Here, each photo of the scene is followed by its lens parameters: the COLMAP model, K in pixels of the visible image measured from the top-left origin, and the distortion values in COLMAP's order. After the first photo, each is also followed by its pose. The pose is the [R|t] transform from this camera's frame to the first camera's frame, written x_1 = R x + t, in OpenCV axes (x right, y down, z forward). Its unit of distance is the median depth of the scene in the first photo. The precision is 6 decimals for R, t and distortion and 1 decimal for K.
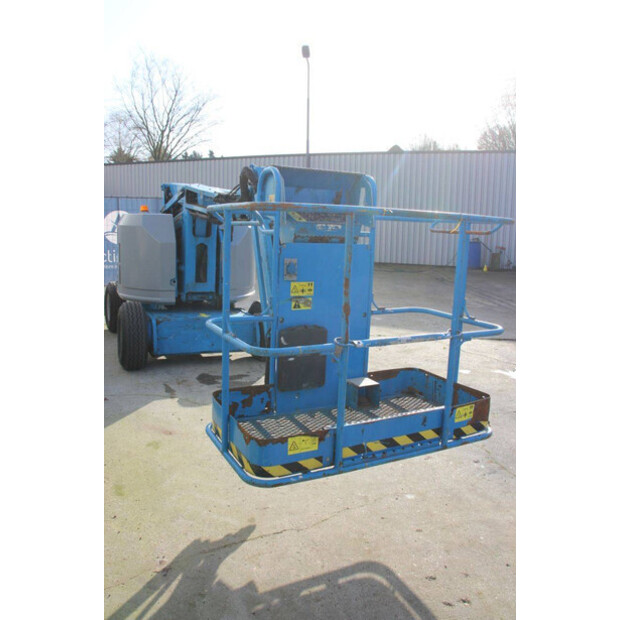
lens RADIAL K [[518.3, 0, 310.0], [0, 518.3, 310.0], [0, 0, 1]] dist [-0.103023, 0.000734]
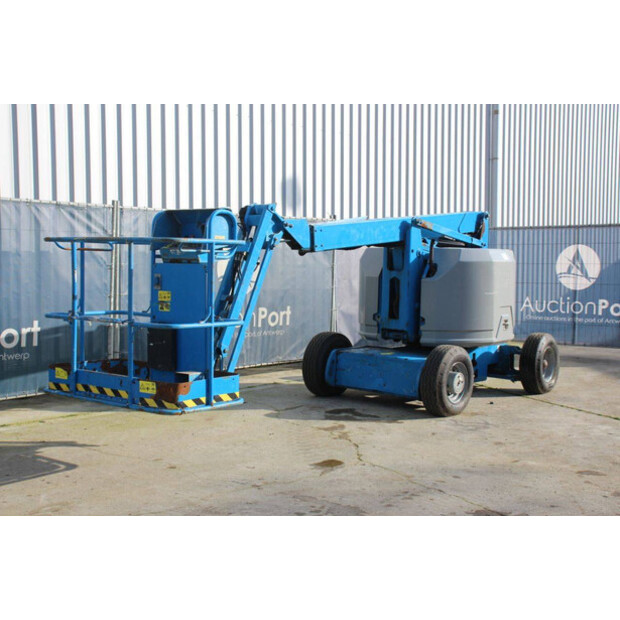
lens RADIAL K [[986.9, 0, 310.0], [0, 986.9, 310.0], [0, 0, 1]] dist [0.190599, 0.073432]
pose [[0.339500, 0.015975, -0.940470, 2.650269], [-0.149616, 0.988043, -0.037227, 0.037931], [0.928630, 0.153348, 0.337831, 0.468075]]
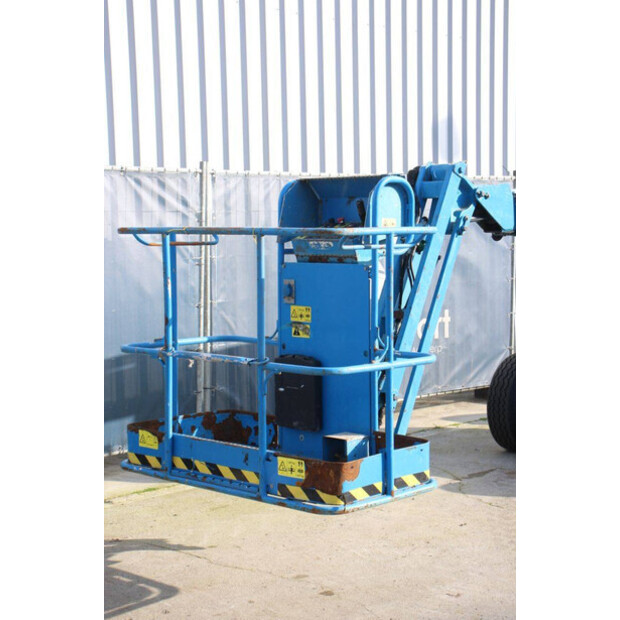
lens RADIAL K [[1267.6, 0, 310.0], [0, 1267.6, 310.0], [0, 0, 1]] dist [0.369573, 0.106578]
pose [[0.282542, 0.030548, -0.958768, 2.099363], [-0.134274, 0.990912, -0.007998, -0.032146], [0.949811, 0.130997, 0.284076, 0.393605]]
